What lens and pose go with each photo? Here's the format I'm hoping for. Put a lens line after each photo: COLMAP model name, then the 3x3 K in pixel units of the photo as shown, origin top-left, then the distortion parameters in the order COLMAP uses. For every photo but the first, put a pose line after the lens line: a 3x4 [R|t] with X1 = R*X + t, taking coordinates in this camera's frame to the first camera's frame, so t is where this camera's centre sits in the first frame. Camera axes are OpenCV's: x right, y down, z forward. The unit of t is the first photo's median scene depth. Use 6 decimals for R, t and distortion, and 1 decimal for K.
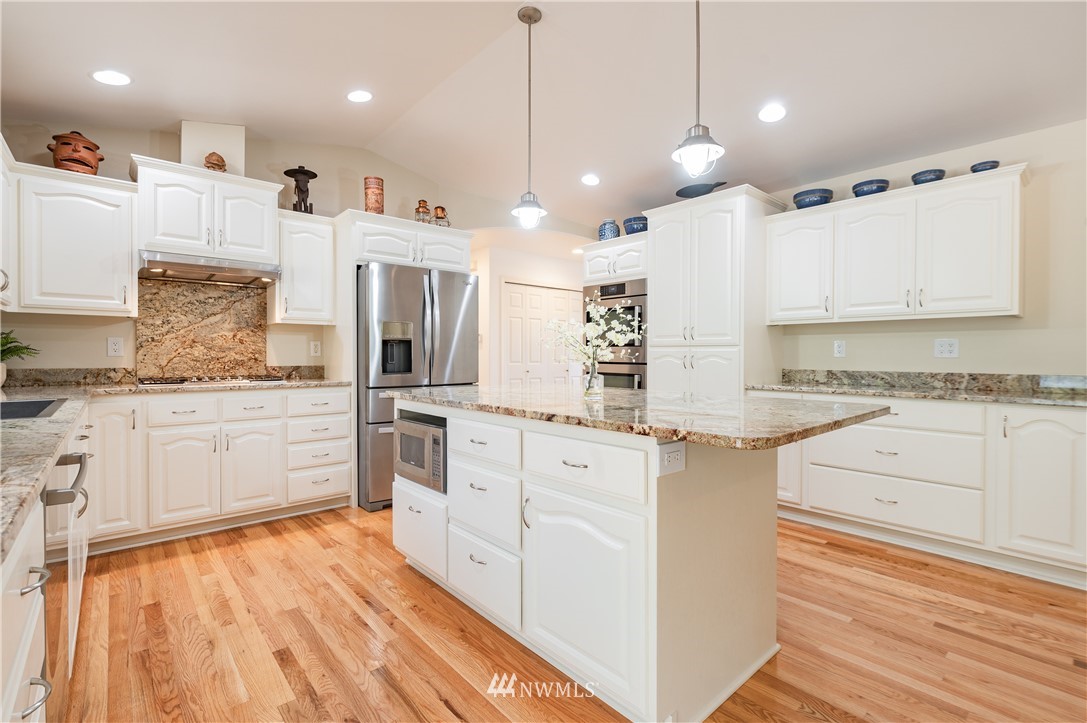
lens RADIAL K [[496.3, 0, 526.3], [0, 496.3, 359.2], [0, 0, 1]] dist [0.008780, -0.002131]
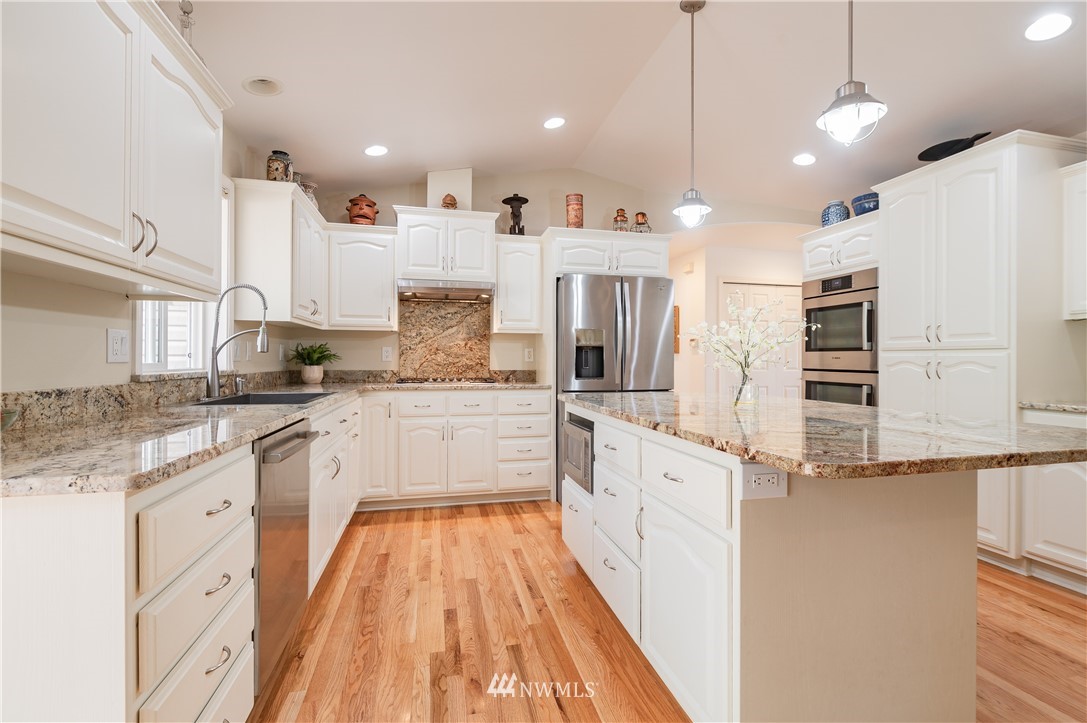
lens RADIAL K [[496.3, 0, 543.4], [0, 496.3, 361.3], [0, 0, 1]] dist [0.008780, -0.002131]
pose [[0.893224, 0.002373, -0.449605, 0.132346], [-0.005656, 0.999966, -0.005958, -0.000286], [0.449576, 0.007865, 0.893207, 0.022216]]
